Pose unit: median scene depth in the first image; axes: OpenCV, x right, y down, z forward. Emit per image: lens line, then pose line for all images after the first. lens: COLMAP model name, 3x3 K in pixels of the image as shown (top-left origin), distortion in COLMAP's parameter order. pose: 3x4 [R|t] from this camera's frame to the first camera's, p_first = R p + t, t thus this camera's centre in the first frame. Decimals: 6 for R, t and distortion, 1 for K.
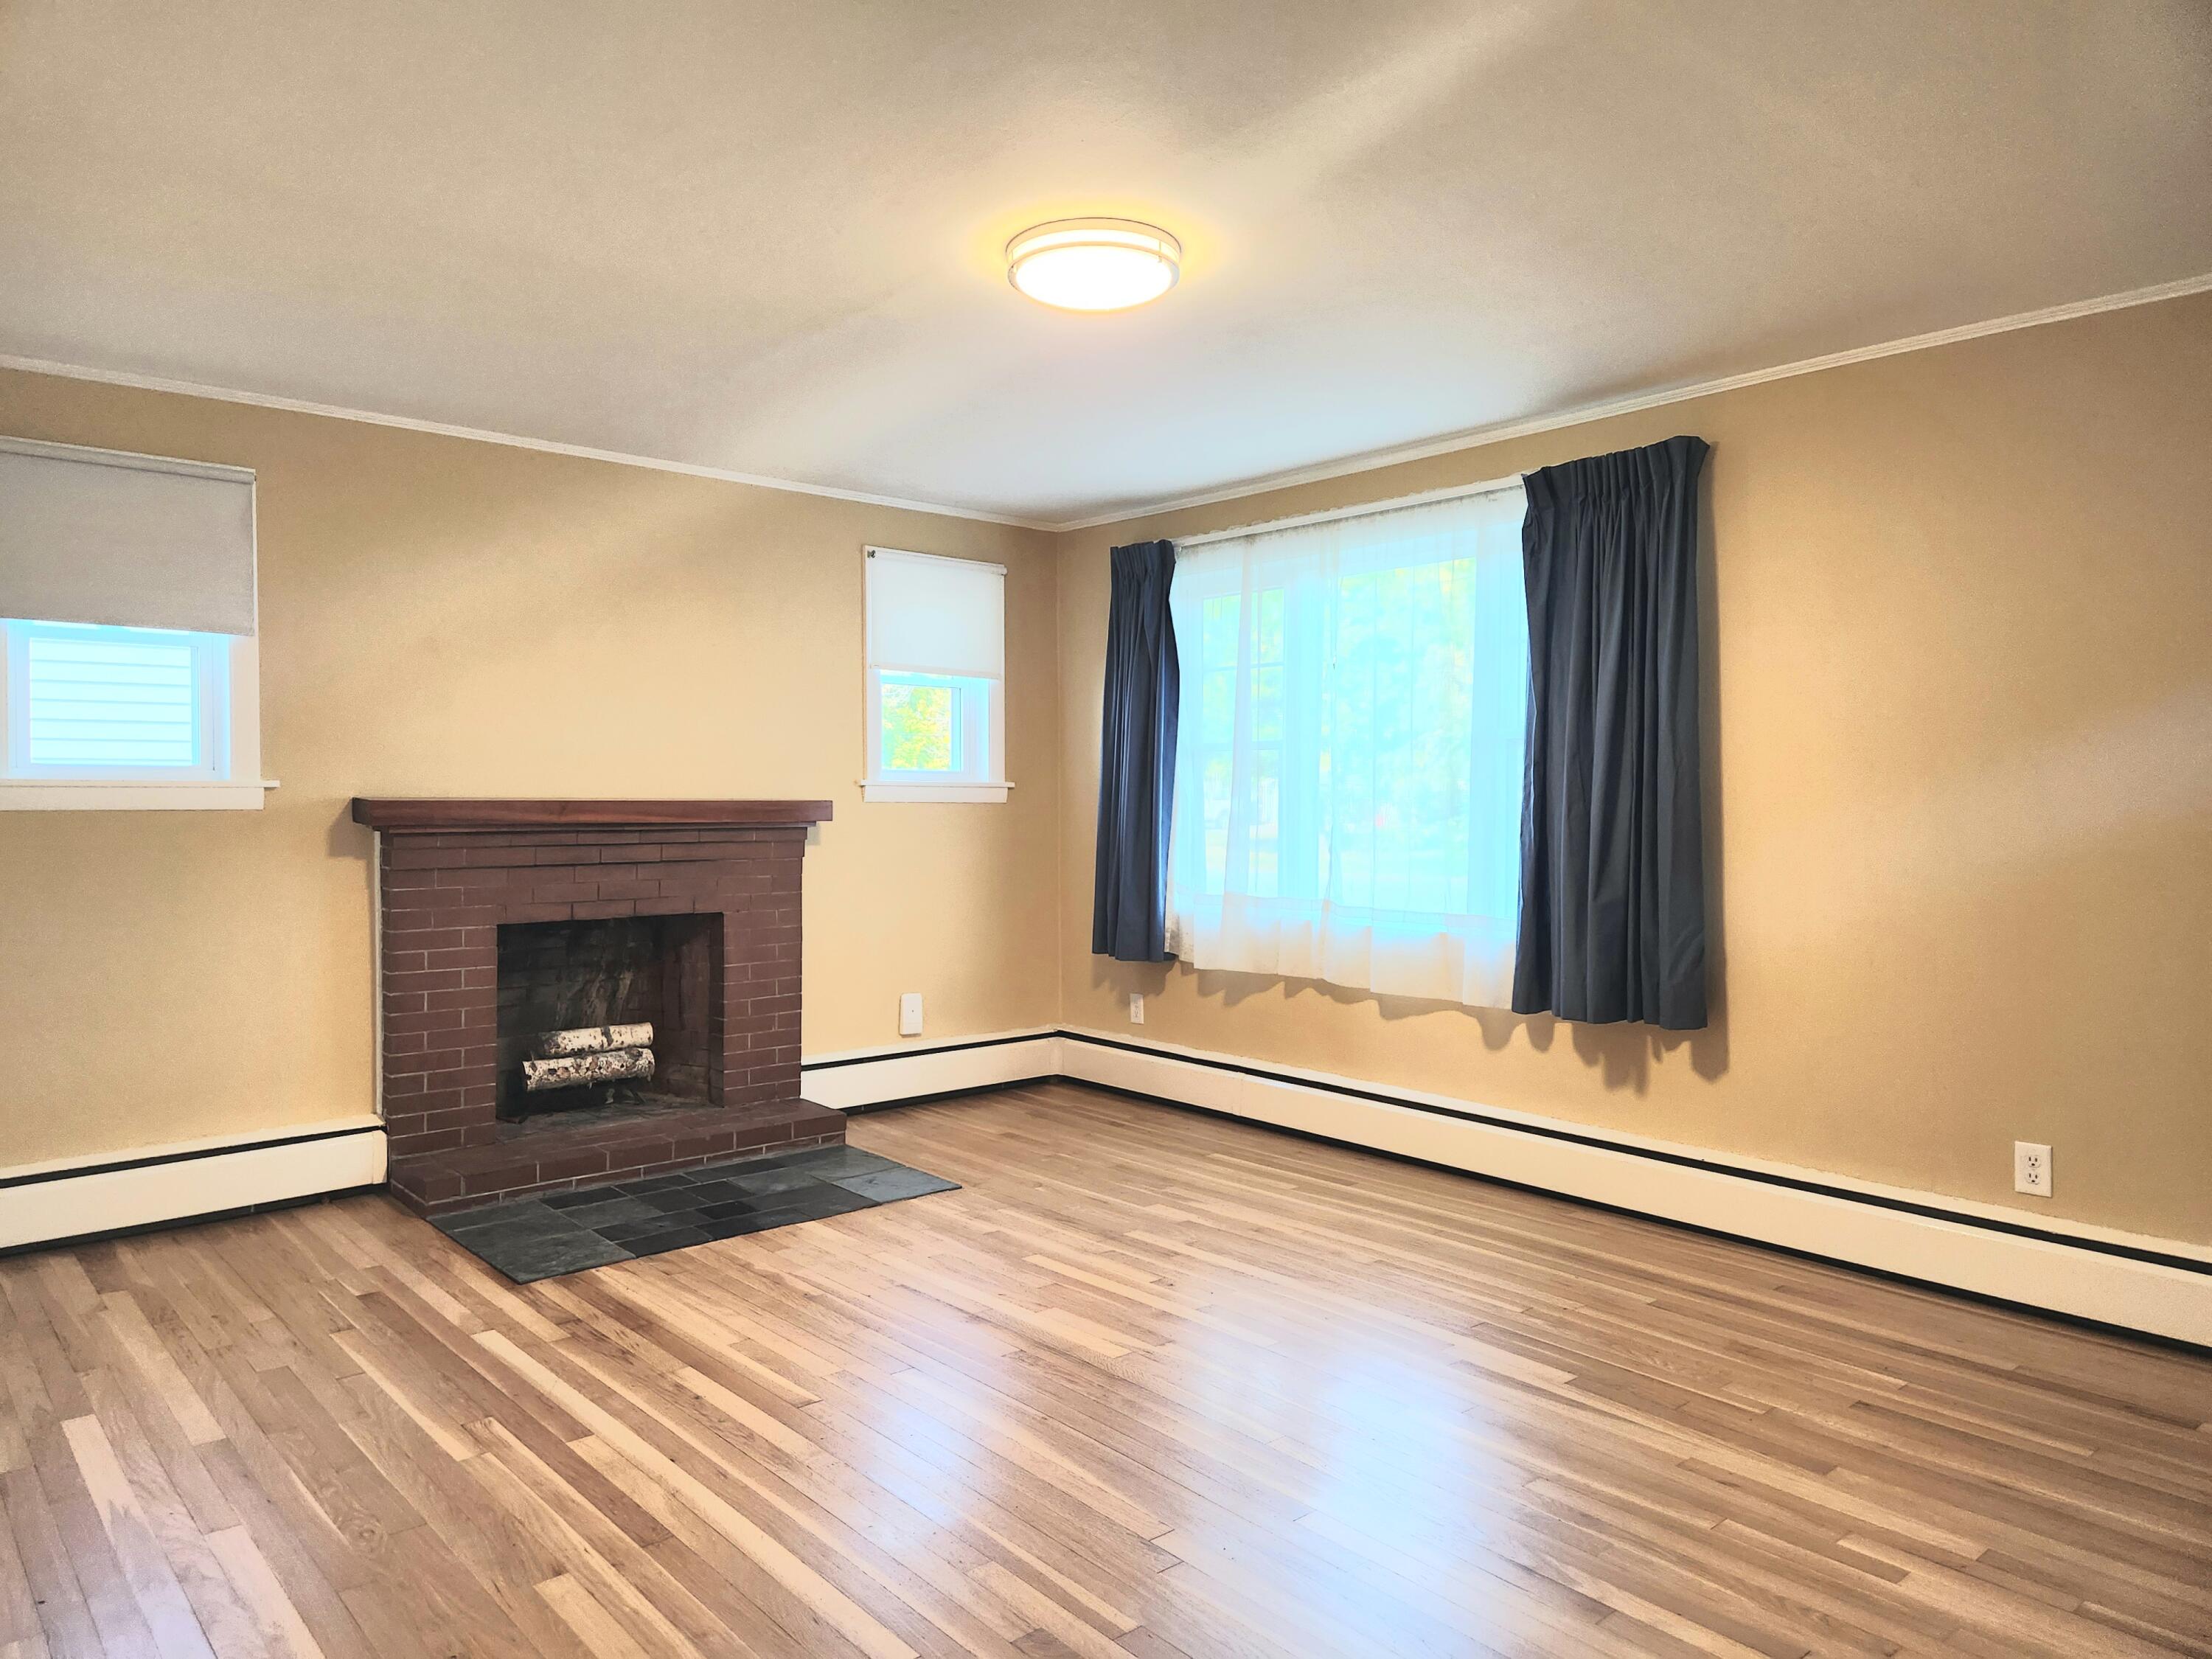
lens RADIAL K [[1604.5, 0, 1106.0], [0, 1604.5, 829.5], [0, 0, 1]] dist [0.098281, -0.071663]
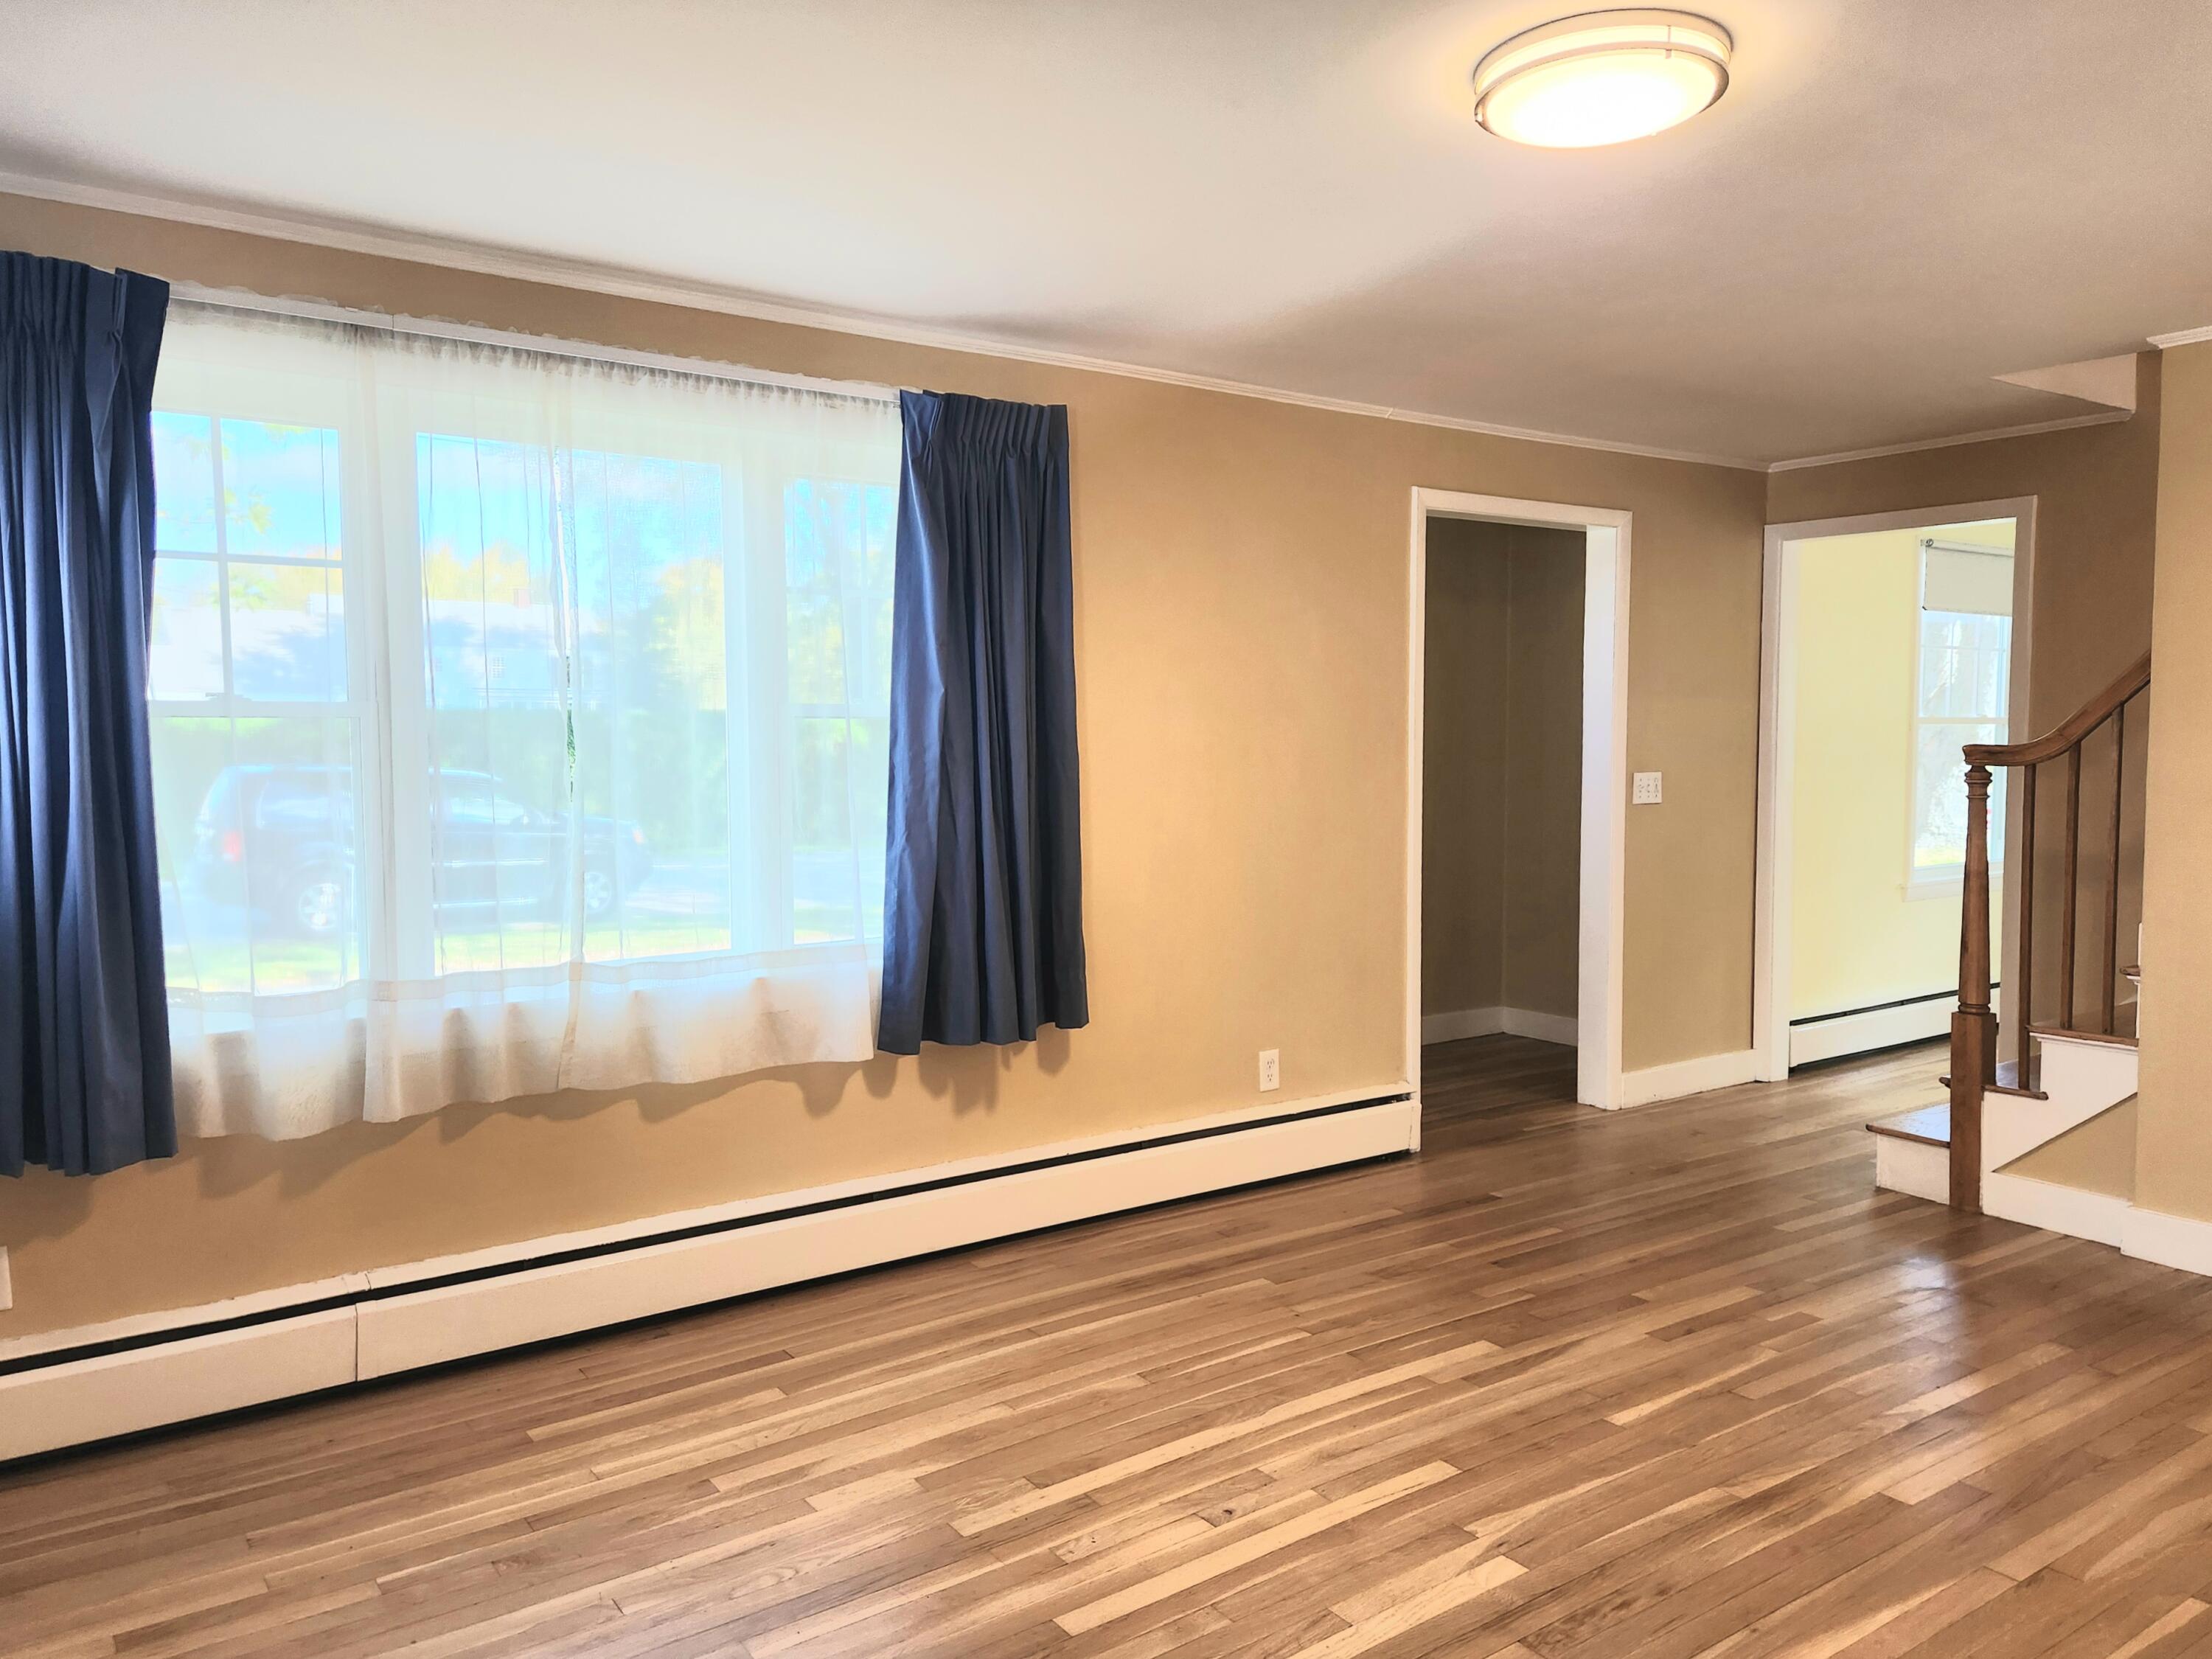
lens RADIAL K [[1604.5, 0, 1106.0], [0, 1604.5, 829.5], [0, 0, 1]] dist [0.098281, -0.071663]
pose [[0.056140, -0.063545, 0.996399, -0.558682], [0.024228, 0.997765, 0.062267, -0.050108], [-0.998129, 0.020645, 0.057554, 0.869582]]
